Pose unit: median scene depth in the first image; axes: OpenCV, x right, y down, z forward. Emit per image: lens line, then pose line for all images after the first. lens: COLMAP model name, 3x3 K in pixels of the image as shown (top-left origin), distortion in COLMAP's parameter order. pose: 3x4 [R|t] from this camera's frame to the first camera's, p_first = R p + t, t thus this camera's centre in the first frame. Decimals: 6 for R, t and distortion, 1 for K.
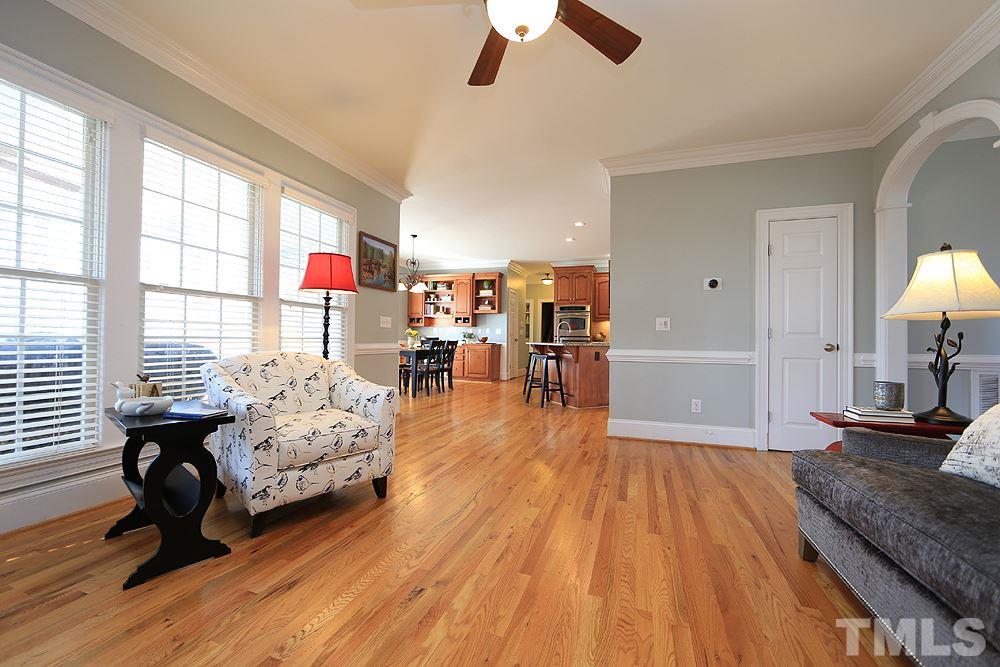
lens RADIAL K [[399.1, 0, 500.0], [0, 399.1, 333.5], [0, 0, 1]] dist [-0.000323, 0.000100]
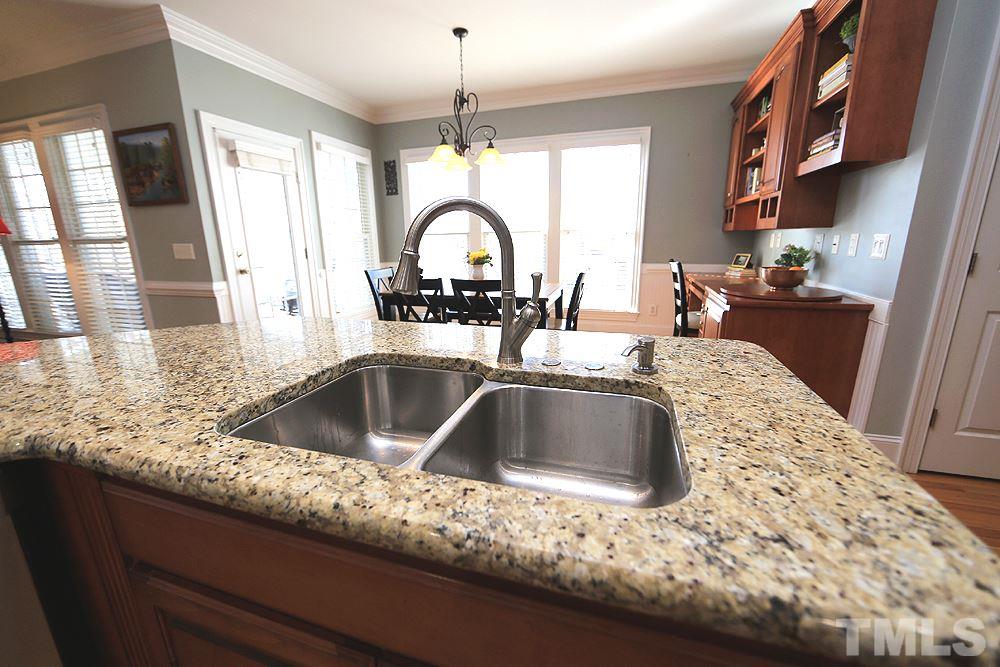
lens RADIAL K [[403.7, 0, 500.0], [0, 403.7, 333.5], [0, 0, 1]] dist [-0.004589, -0.000428]
pose [[0.009581, 0.218065, -0.975887, 0.223204], [0.029996, 0.975430, 0.218257, -0.012765], [0.999504, -0.031364, 0.002804, 0.793260]]
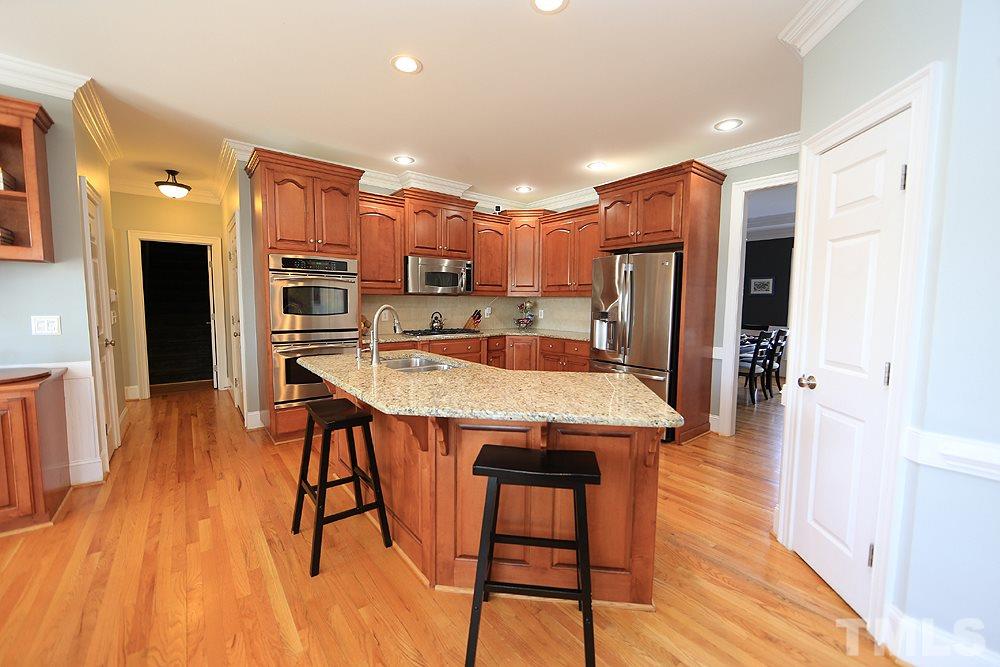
lens RADIAL K [[399.1, 0, 500.0], [0, 399.1, 333.5], [0, 0, 1]] dist [-0.000323, 0.000100]
pose [[0.547243, -0.073297, 0.833758, -0.065086], [-0.015025, 0.995137, 0.097346, -0.032239], [-0.836839, -0.065799, 0.543480, 0.577371]]
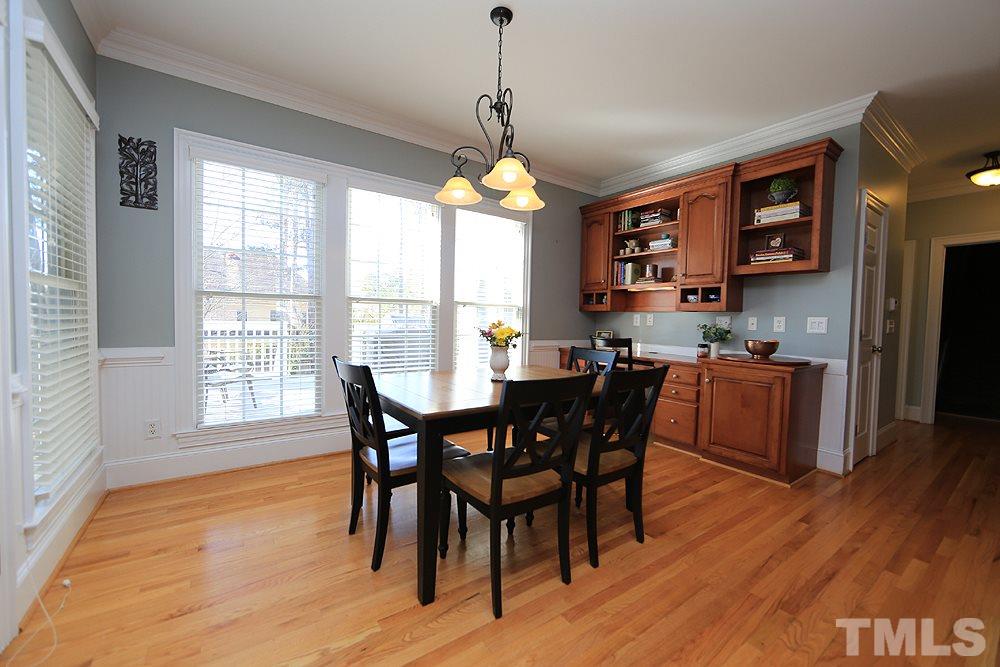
lens RADIAL K [[403.7, 0, 500.0], [0, 403.7, 333.5], [0, 0, 1]] dist [-0.004589, -0.000428]
pose [[0.810750, 0.028118, -0.584716, -0.022170], [-0.002520, 0.999004, 0.044546, -0.012915], [0.585387, -0.034642, 0.810014, 0.572030]]
